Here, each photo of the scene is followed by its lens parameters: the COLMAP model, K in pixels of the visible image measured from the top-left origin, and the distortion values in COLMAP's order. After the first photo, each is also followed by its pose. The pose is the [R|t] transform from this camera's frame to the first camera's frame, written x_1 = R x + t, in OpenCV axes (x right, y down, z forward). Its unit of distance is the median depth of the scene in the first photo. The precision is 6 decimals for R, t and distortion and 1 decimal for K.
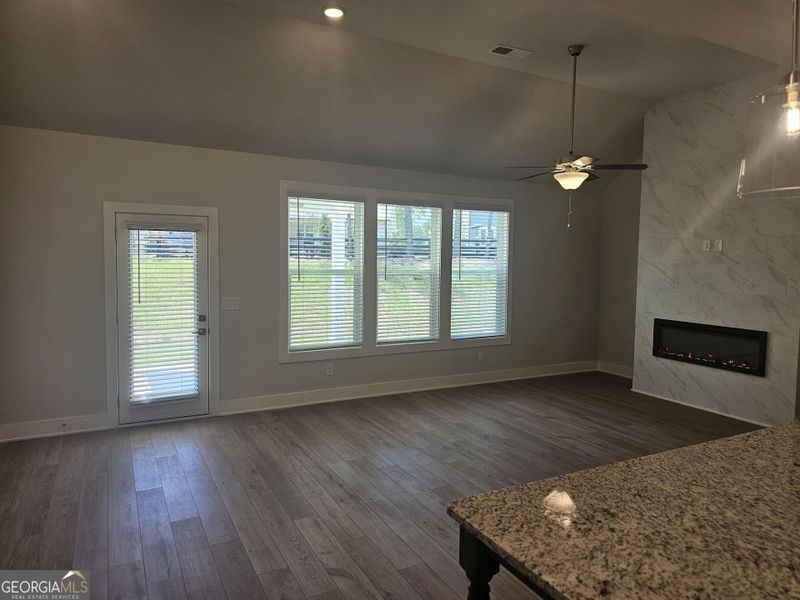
lens RADIAL K [[536.5, 0, 402.8], [0, 536.5, 288.4], [0, 0, 1]] dist [0.001420, -0.000614]
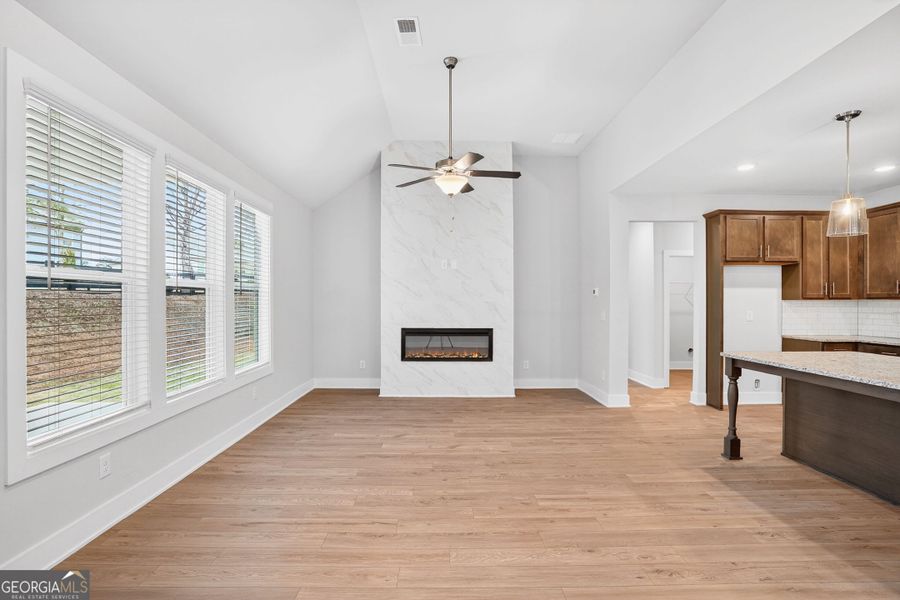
lens RADIAL K [[443.8, 0, 443.7], [0, 443.8, 301.1], [0, 0, 1]] dist [-0.044524, 0.001286]
pose [[0.468428, -0.011705, 0.883424, -0.361096], [0.056592, 0.998256, -0.016781, 0.022869], [-0.881687, 0.057855, 0.468273, 0.545040]]
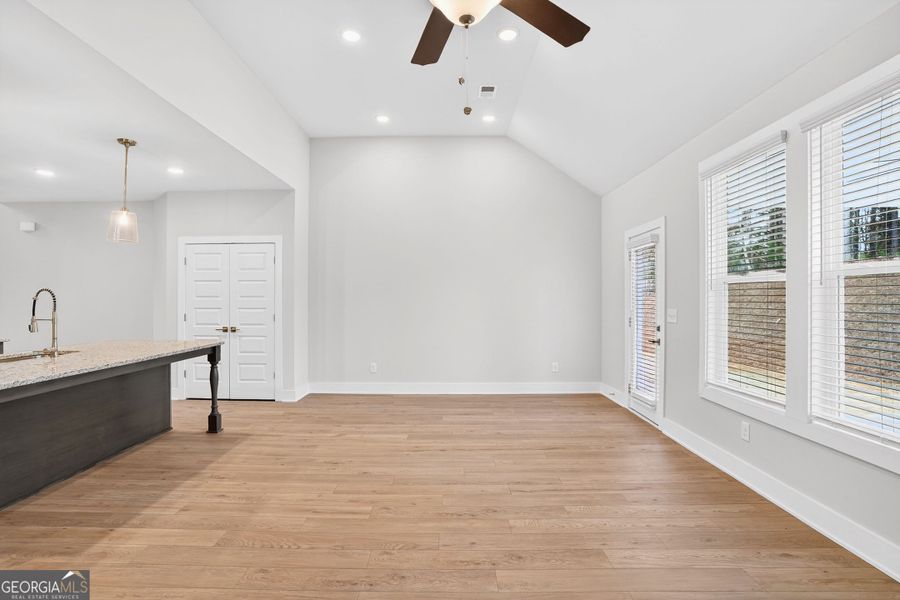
lens RADIAL K [[443.8, 0, 443.7], [0, 443.8, 301.1], [0, 0, 1]] dist [-0.044524, 0.001286]
pose [[-0.485759, -0.008082, -0.874055, 0.497642], [-0.055535, 0.998222, 0.021633, 0.010841], [0.872327, 0.059049, -0.485344, 0.977452]]
